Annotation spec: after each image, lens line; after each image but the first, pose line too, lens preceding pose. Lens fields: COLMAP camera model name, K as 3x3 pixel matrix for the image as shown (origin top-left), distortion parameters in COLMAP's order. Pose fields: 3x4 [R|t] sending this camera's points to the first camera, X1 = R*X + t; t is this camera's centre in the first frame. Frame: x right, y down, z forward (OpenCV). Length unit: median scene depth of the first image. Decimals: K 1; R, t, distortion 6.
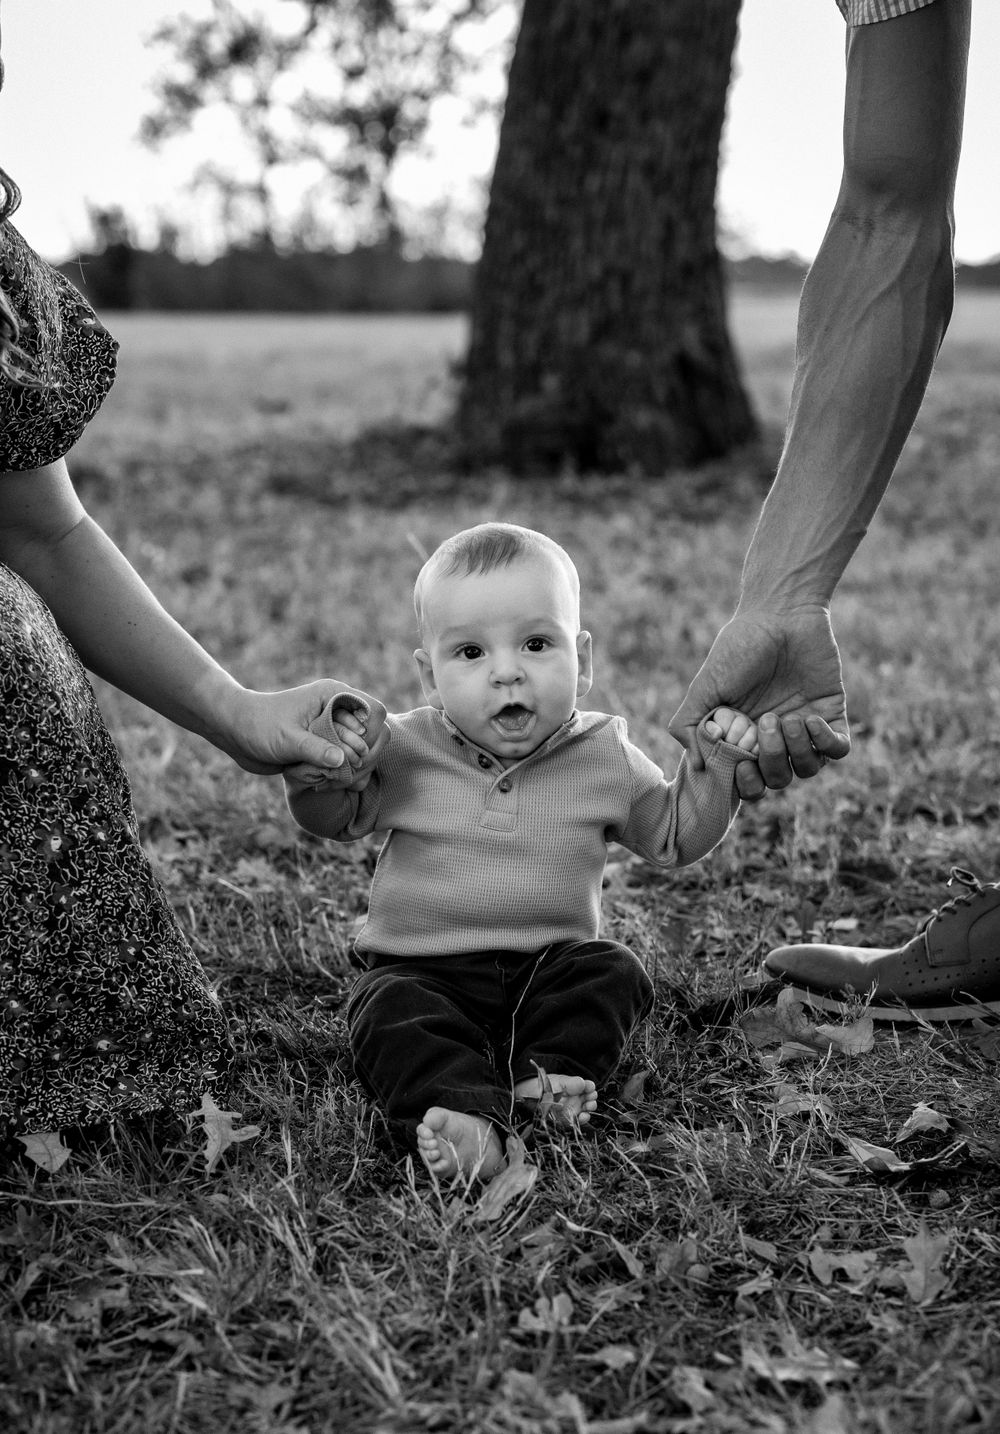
lens RADIAL K [[2809.4, 0, 500.0], [0, 2809.4, 717.0], [0, 0, 1]] dist [0.088037, 0.107427]
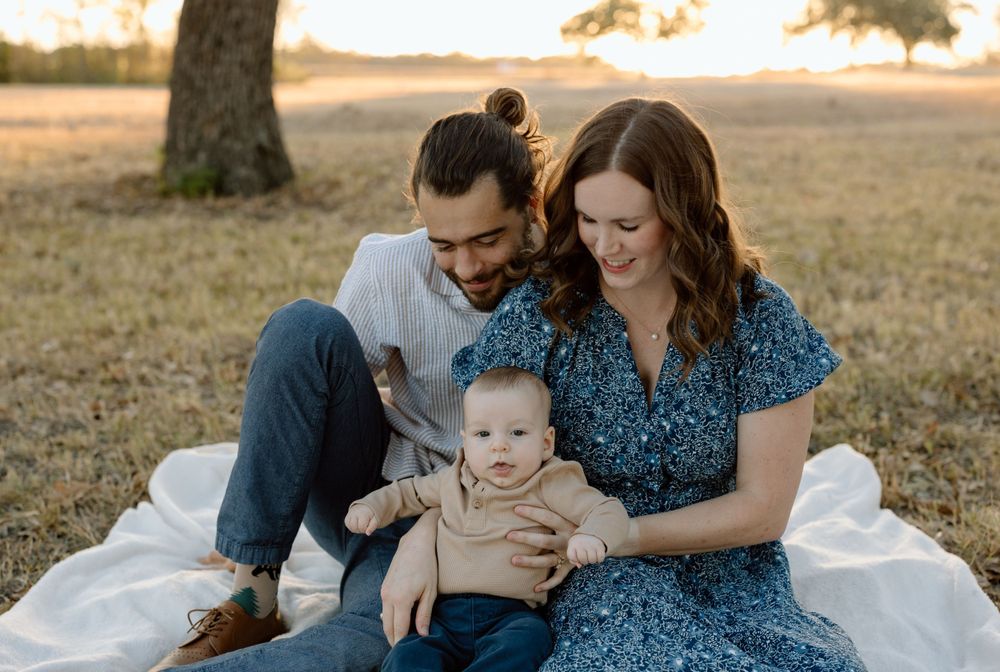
lens RADIAL K [[1383.1, 0, 500.0], [0, 1383.1, 336.0], [0, 0, 1]] dist [-0.087932, 0.501756]
pose [[0.978776, -0.033563, 0.202167, 0.024432], [0.025058, 0.998696, 0.044482, -0.016747], [-0.203397, -0.038472, 0.978340, -0.159674]]
